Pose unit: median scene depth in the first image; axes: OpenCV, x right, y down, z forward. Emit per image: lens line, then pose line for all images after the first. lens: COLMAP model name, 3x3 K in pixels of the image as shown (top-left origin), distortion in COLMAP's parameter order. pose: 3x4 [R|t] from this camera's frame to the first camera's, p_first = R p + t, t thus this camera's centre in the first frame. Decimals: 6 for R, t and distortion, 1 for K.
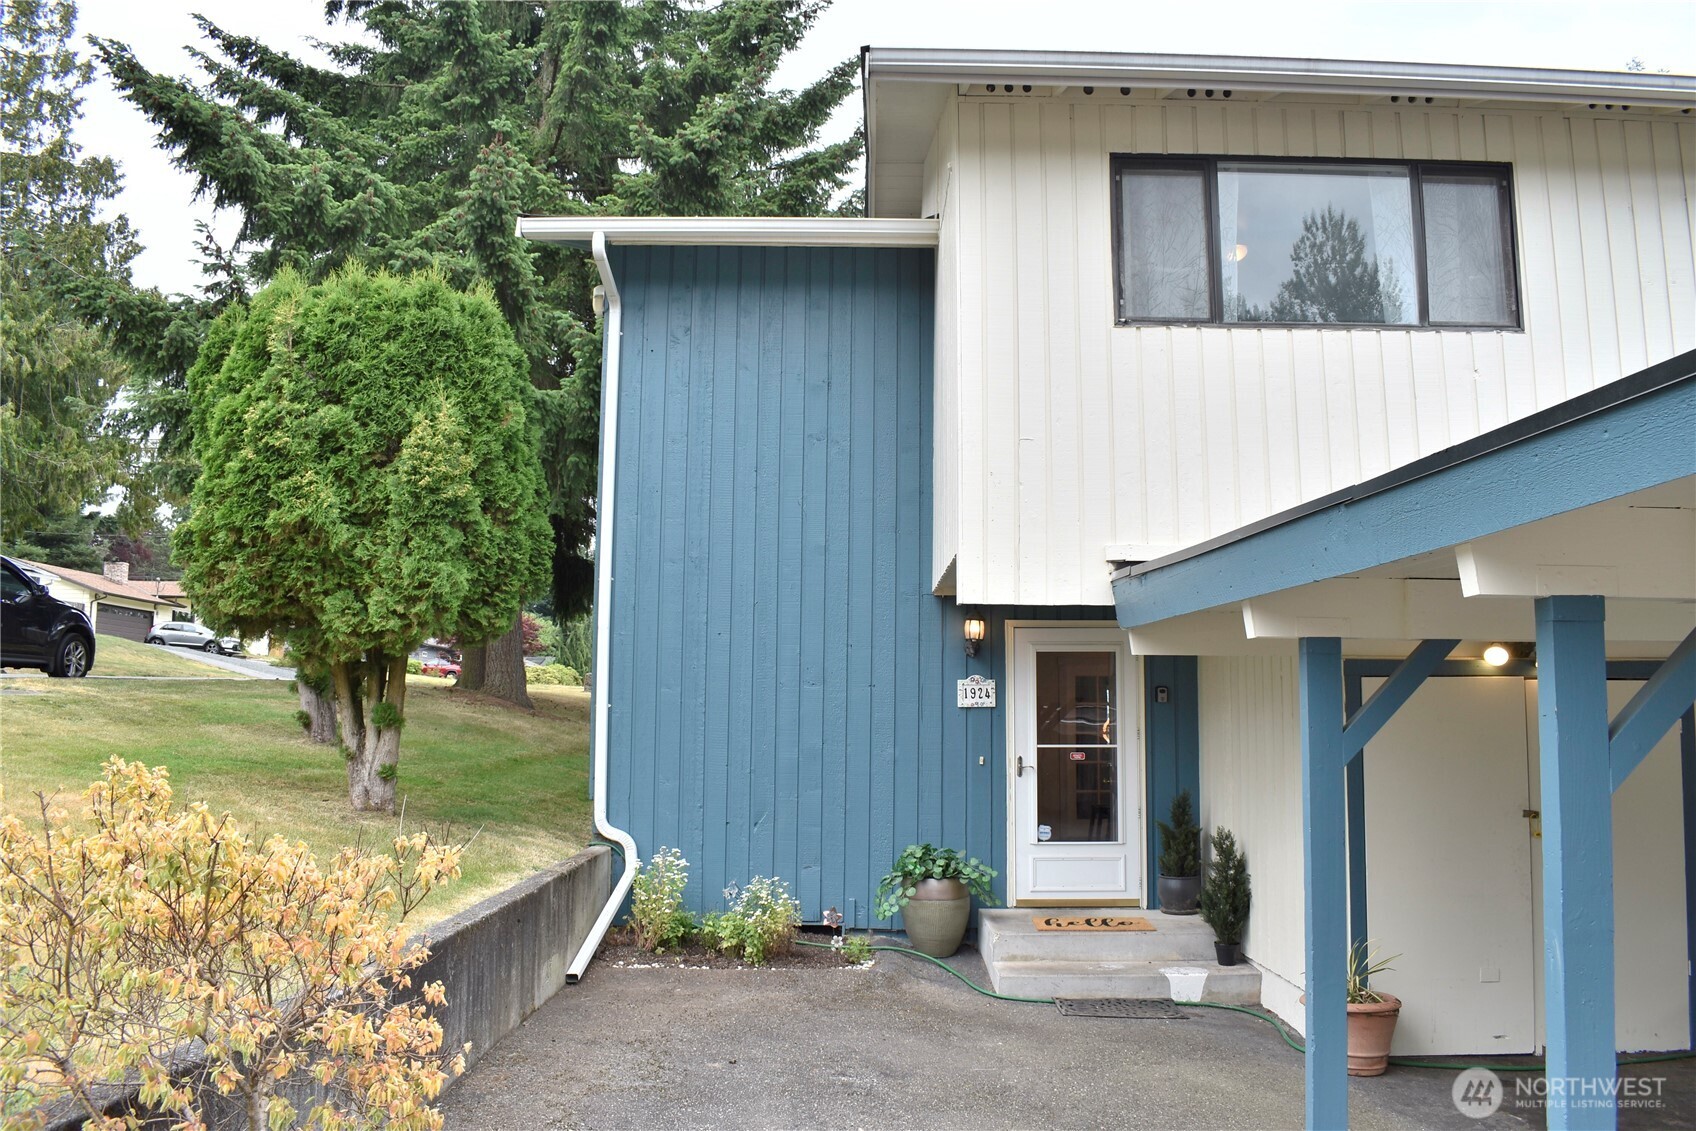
lens RADIAL K [[1322.4, 0, 851.3], [0, 1322.4, 564.7], [0, 0, 1]] dist [-0.102228, 0.022040]
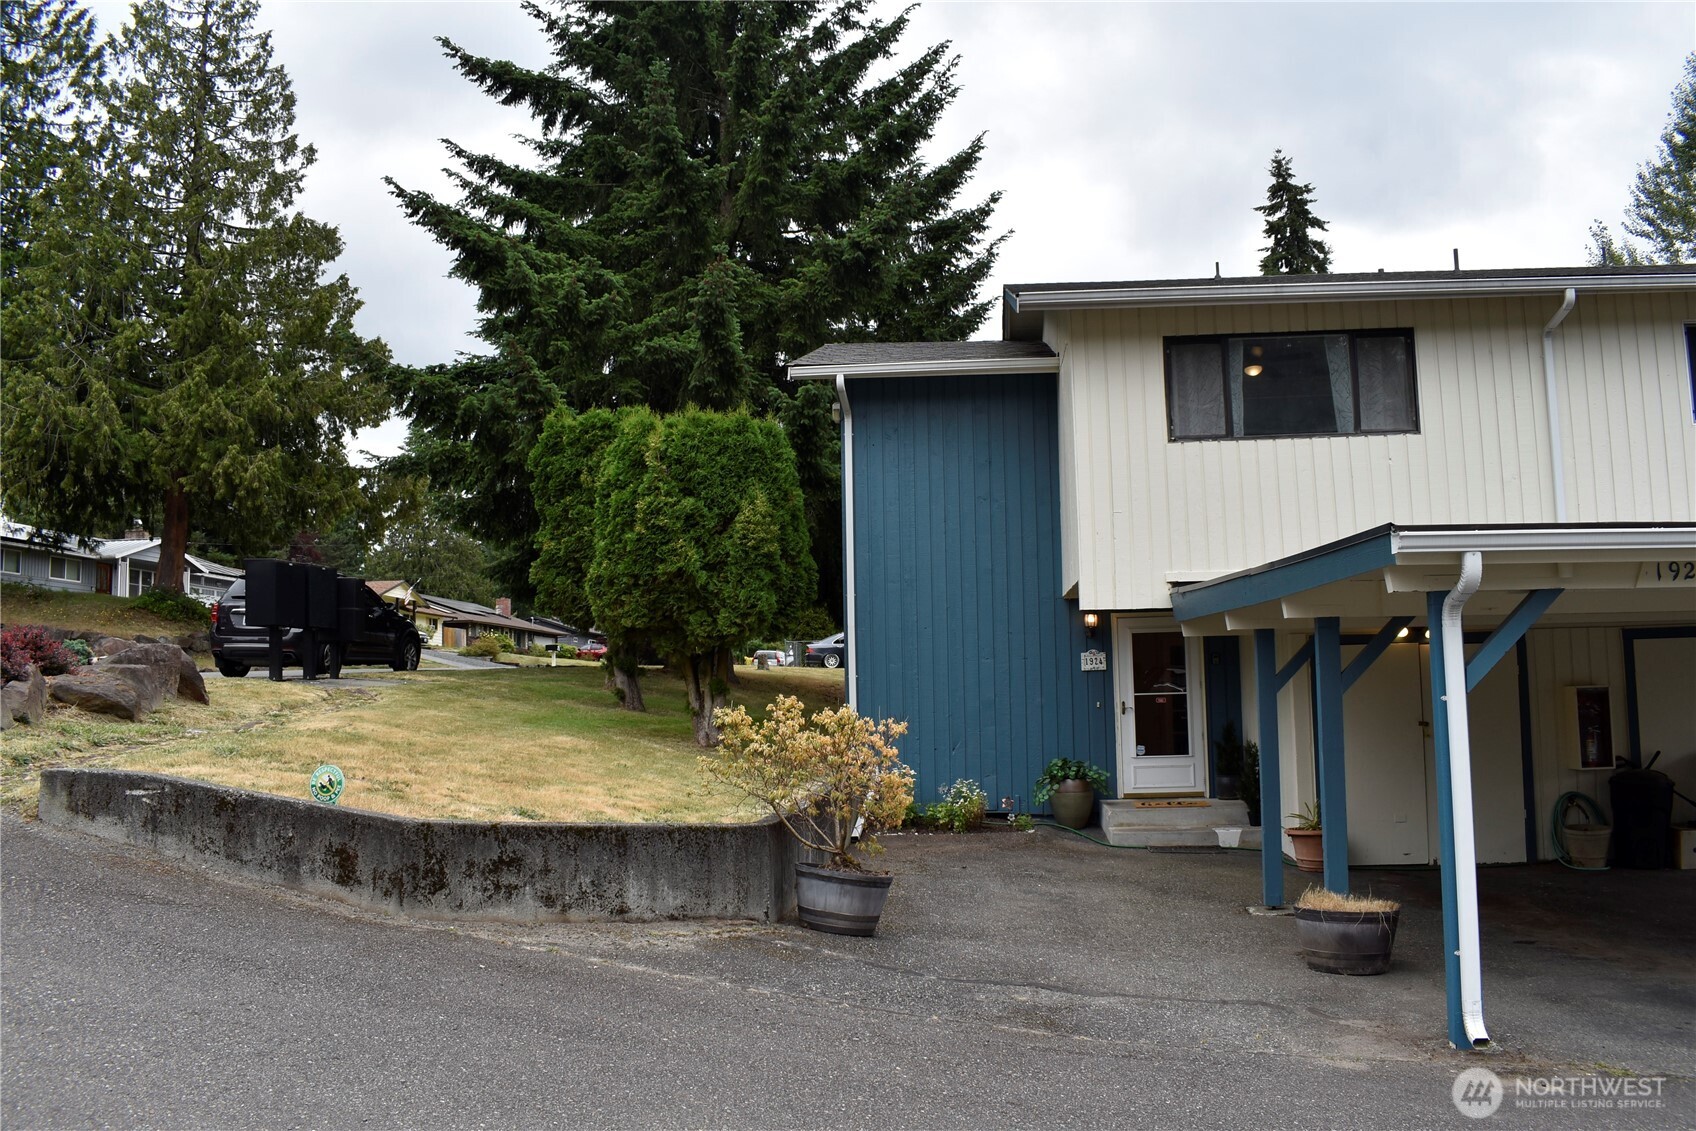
lens RADIAL K [[1322.4, 0, 847.3], [0, 1322.4, 558.4], [0, 0, 1]] dist [-0.102228, 0.022040]
pose [[0.995297, -0.034689, -0.090443, -0.048833], [0.036067, 0.999256, 0.013641, -0.054973], [0.089903, -0.016839, 0.995808, -0.564110]]
